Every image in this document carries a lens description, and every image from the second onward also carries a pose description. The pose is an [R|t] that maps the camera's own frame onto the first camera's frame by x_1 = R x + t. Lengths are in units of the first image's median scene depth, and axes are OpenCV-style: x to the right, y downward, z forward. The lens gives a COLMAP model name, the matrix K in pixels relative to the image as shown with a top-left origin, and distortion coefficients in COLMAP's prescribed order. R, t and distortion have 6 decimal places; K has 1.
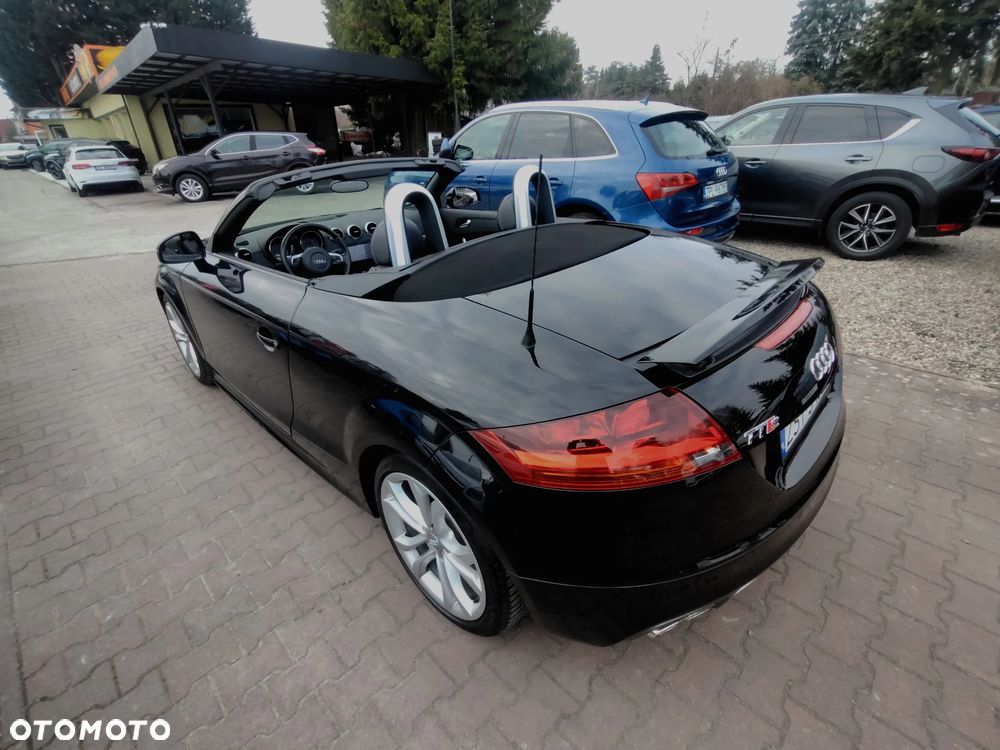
lens RADIAL K [[475.7, 0, 498.3], [0, 475.7, 377.9], [0, 0, 1]] dist [-0.001807, -0.000764]
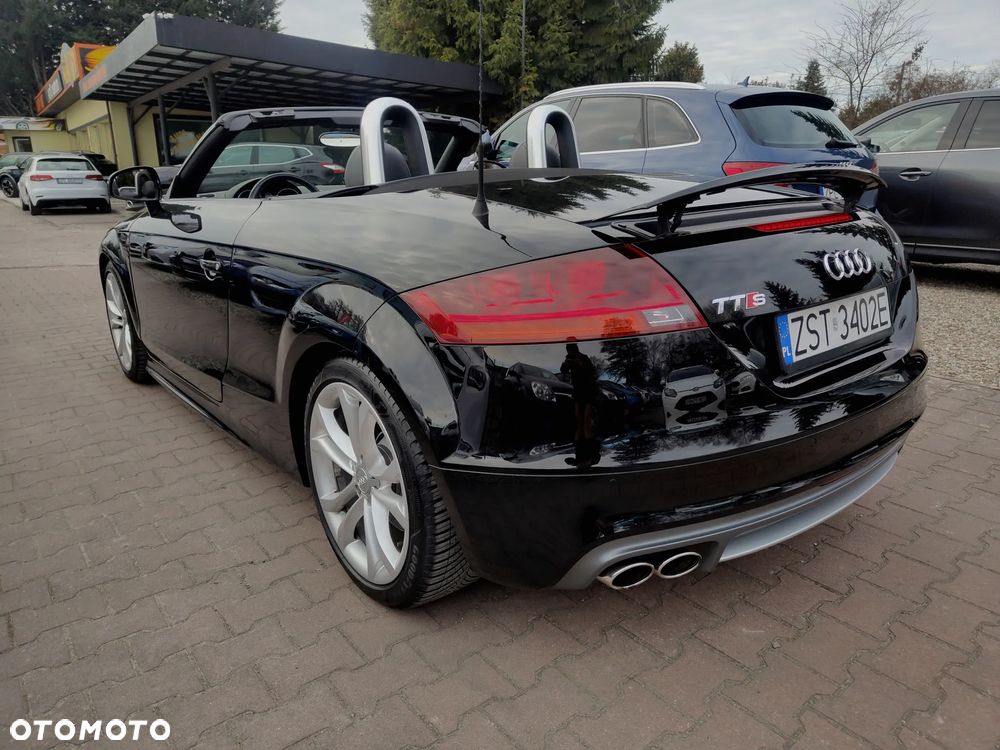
lens RADIAL K [[713.8, 0, 501.0], [0, 713.8, 373.1], [0, 0, 1]] dist [0.009349, 0.003202]
pose [[0.992419, 0.059741, -0.107407, 0.075718], [-0.080242, 0.976901, -0.198053, 0.138279], [0.093094, 0.205171, 0.974289, -0.064416]]
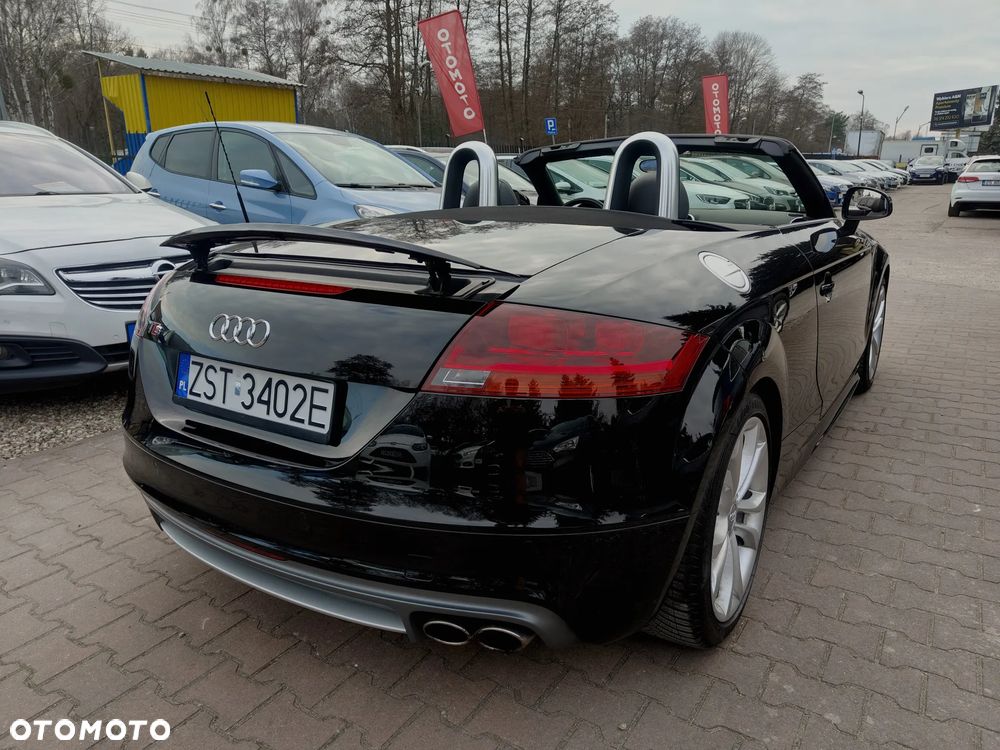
lens RADIAL K [[722.0, 0, 500.0], [0, 722.0, 375.0], [0, 0, 1]] dist [0.011317, -0.000628]
pose [[0.164885, 0.310420, -0.936190, 0.600440], [-0.462991, 0.862466, 0.204431, -0.132097], [0.870891, 0.399740, 0.285930, 0.339809]]
